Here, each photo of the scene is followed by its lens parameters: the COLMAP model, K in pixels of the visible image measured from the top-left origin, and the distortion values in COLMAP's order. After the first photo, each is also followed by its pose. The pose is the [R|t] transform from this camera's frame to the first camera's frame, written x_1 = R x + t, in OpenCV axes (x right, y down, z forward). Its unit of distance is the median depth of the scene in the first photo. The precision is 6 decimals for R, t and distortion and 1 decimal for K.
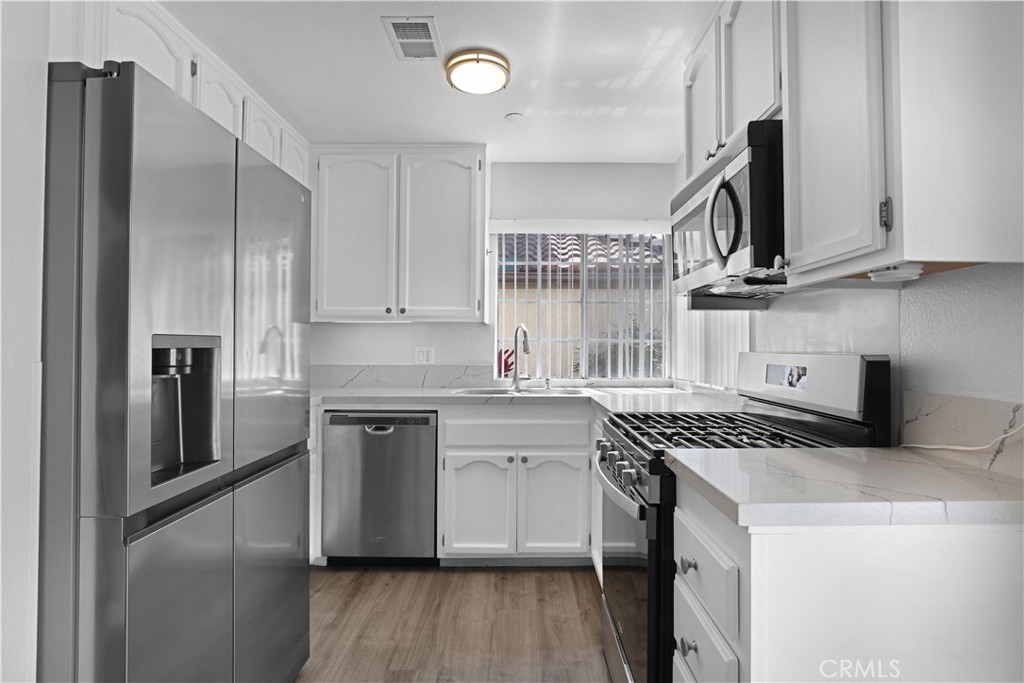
lens RADIAL K [[518.0, 0, 516.2], [0, 518.0, 339.4], [0, 0, 1]] dist [-0.015969, 0.000684]
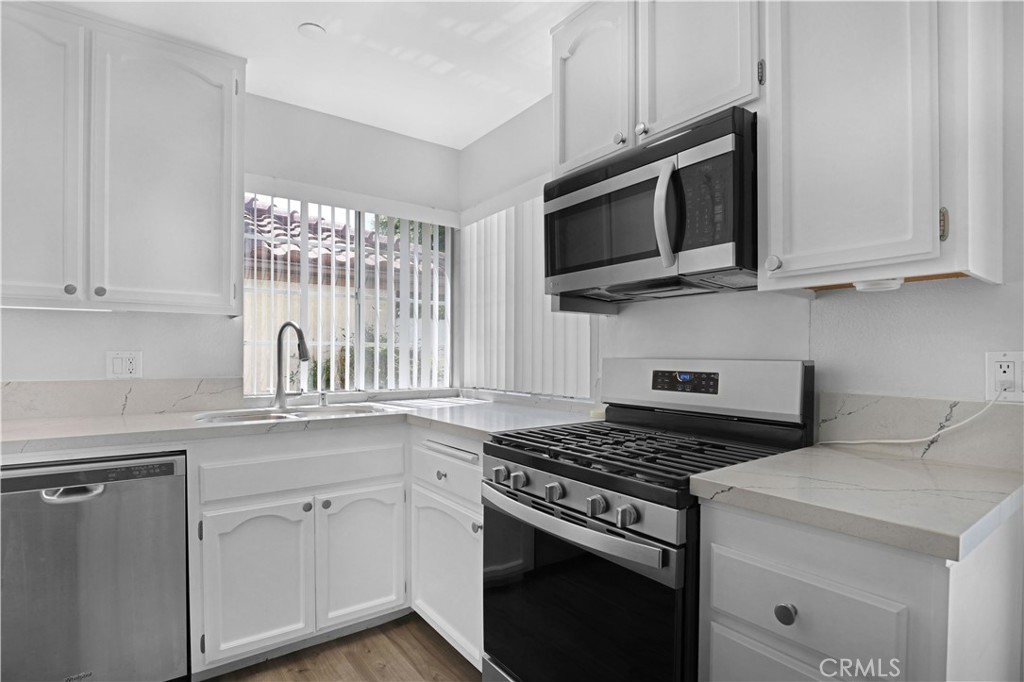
lens RADIAL K [[522.5, 0, 514.7], [0, 522.5, 362.8], [0, 0, 1]] dist [-0.029020, 0.002522]
pose [[0.801699, -0.008612, 0.597666, -0.209900], [-0.011470, 0.999490, 0.029787, 0.005089], [-0.597618, -0.030735, 0.801191, 0.248726]]
